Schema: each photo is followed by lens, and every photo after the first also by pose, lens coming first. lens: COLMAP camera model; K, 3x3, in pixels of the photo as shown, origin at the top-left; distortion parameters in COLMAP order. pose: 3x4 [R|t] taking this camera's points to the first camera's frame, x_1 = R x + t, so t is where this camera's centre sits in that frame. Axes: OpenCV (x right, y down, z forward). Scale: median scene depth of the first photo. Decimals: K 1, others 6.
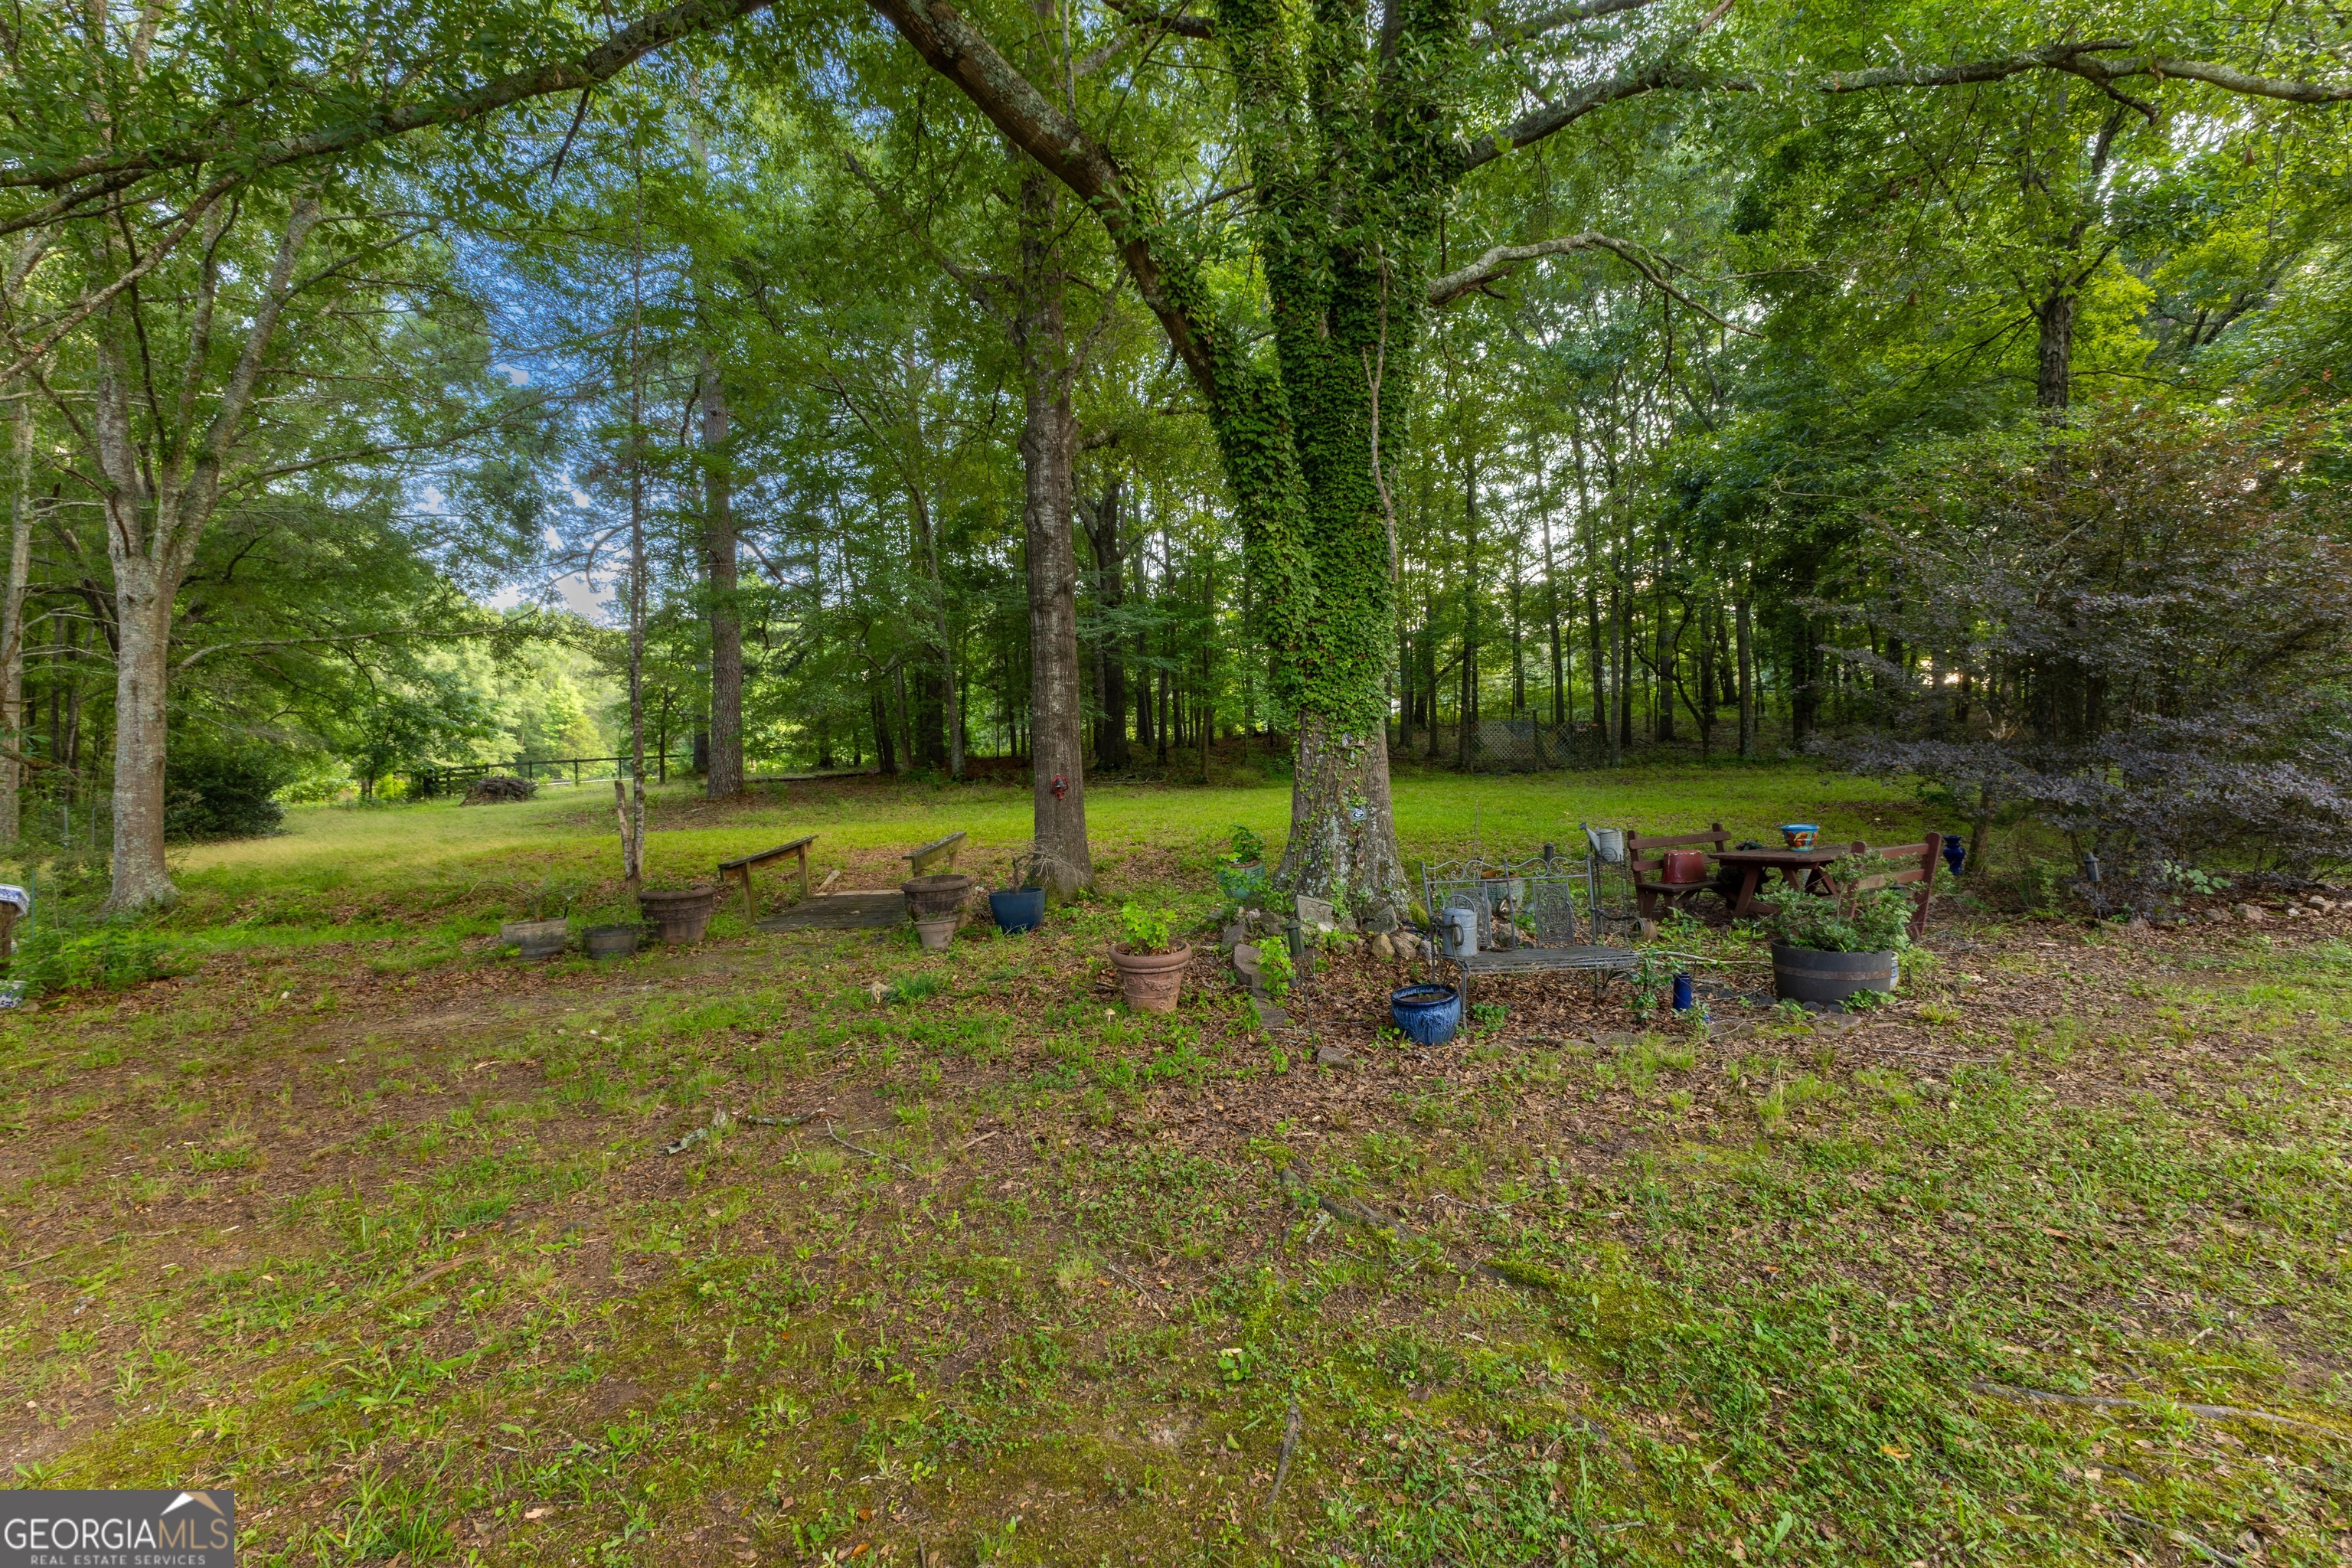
lens RADIAL K [[1029.5, 0, 1163.8], [0, 1029.5, 773.2], [0, 0, 1]] dist [0.009242, -0.001305]
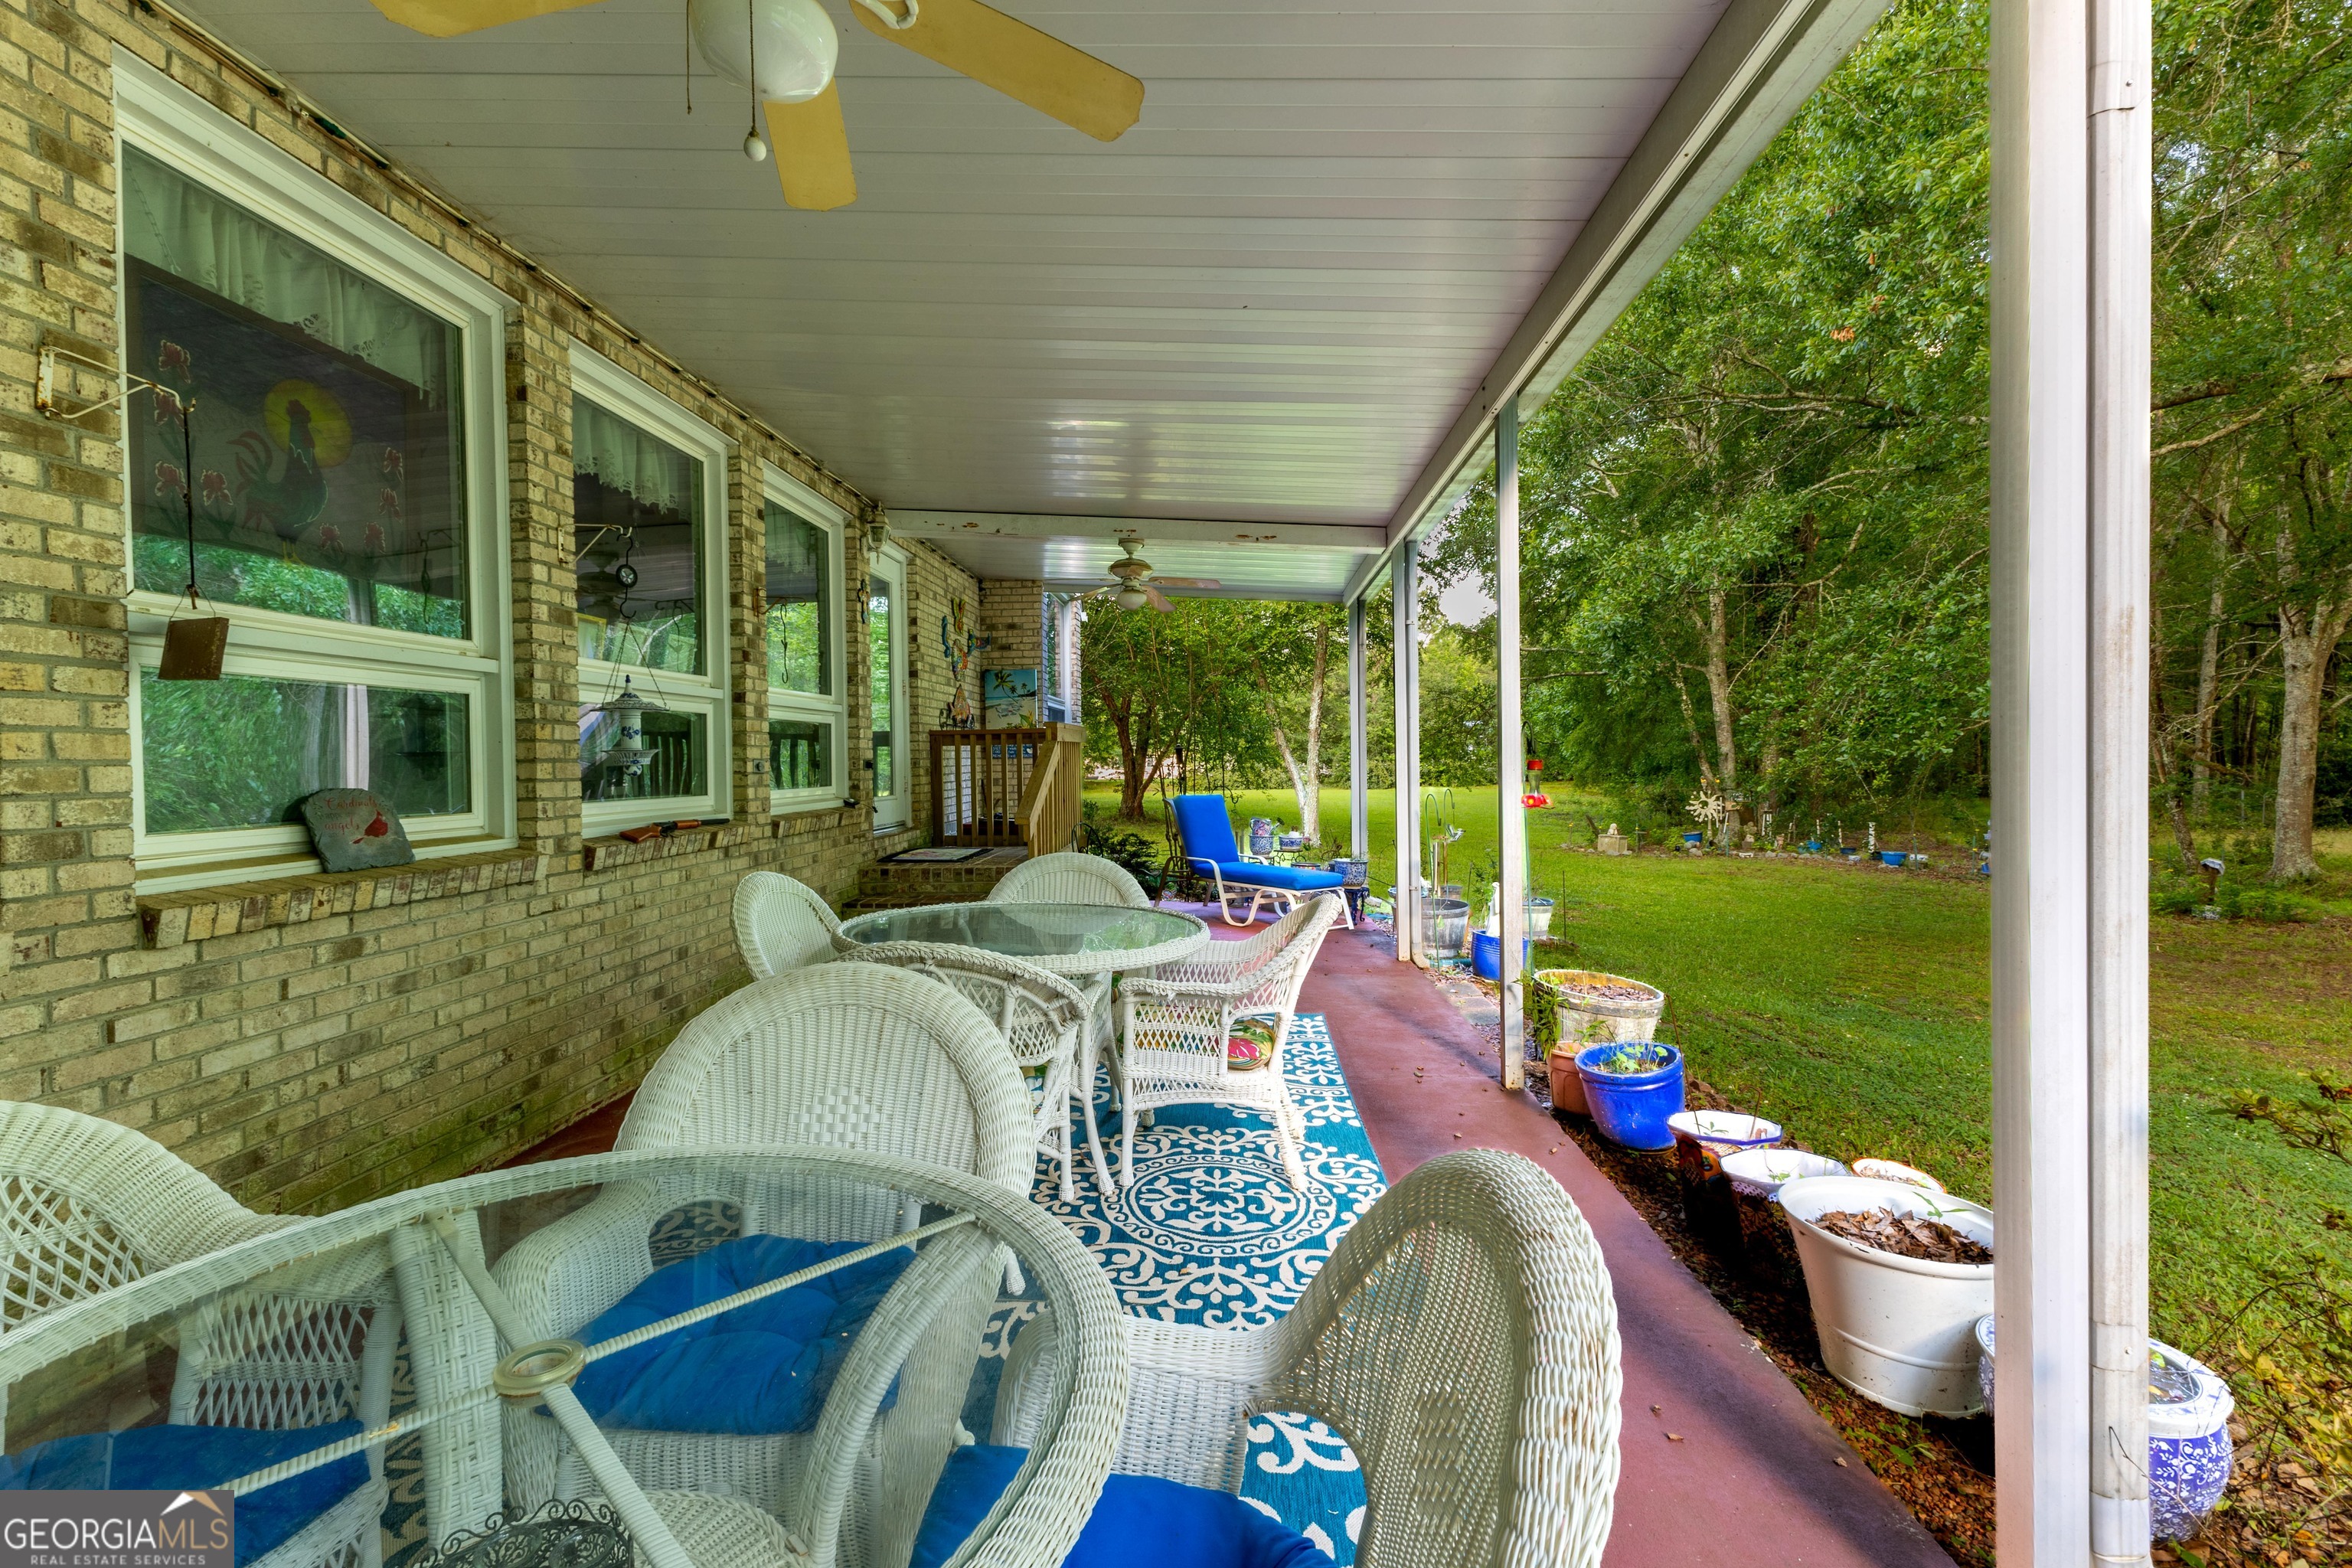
lens RADIAL K [[1029.5, 0, 1163.8], [0, 1029.5, 773.2], [0, 0, 1]] dist [0.009242, -0.001305]
pose [[-0.046540, 0.039793, -0.998123, 0.533385], [0.001190, 0.999208, 0.039781, -0.077113], [0.998916, 0.000663, -0.046551, -0.510836]]
